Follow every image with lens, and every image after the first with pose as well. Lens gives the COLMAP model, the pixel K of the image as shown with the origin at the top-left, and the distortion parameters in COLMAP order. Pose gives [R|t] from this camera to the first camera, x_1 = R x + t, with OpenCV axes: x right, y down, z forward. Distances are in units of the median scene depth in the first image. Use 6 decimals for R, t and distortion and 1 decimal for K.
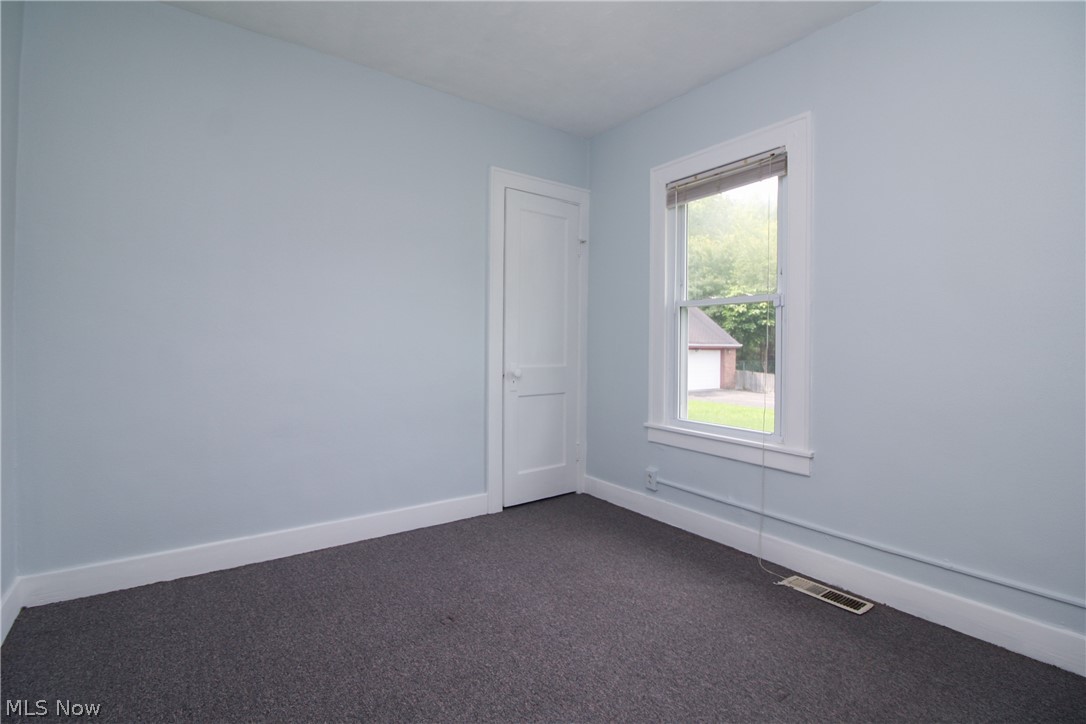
lens RADIAL K [[490.4, 0, 531.4], [0, 490.4, 345.7], [0, 0, 1]] dist [0.001428, 0.000193]
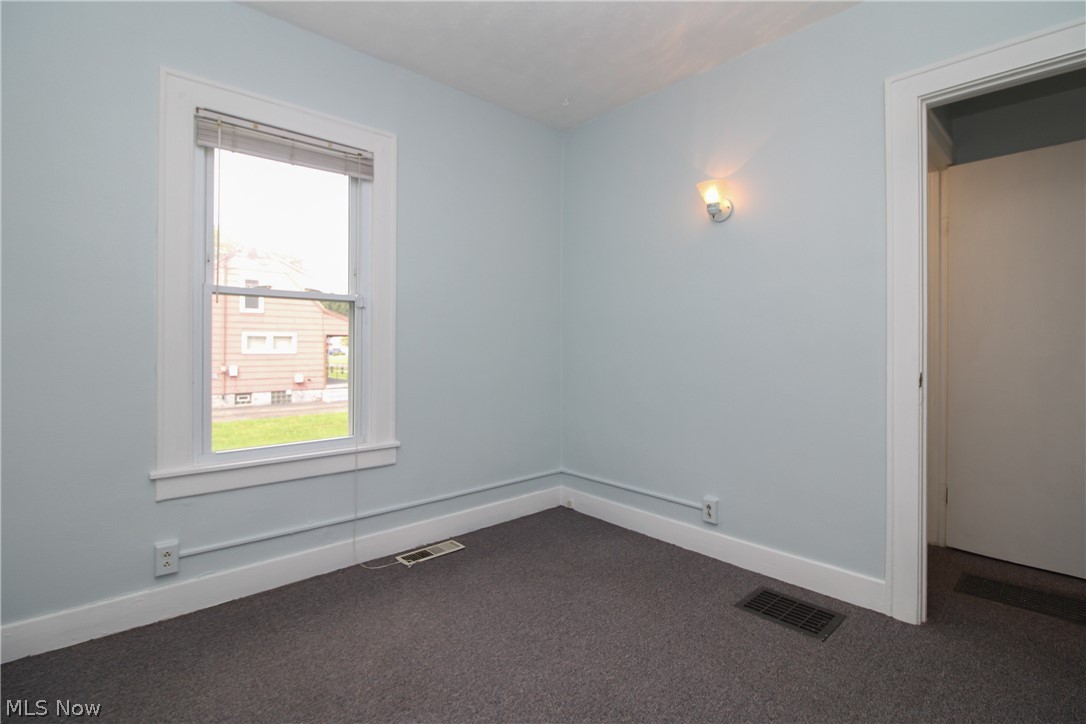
lens RADIAL K [[512.5, 0, 542.7], [0, 512.5, 346.3], [0, 0, 1]] dist [0.000951, -0.012376]
pose [[-0.108545, -0.013651, 0.993998, -0.580603], [-0.003828, 0.999904, 0.013314, -0.016700], [-0.994084, -0.002360, -0.108587, 0.741454]]
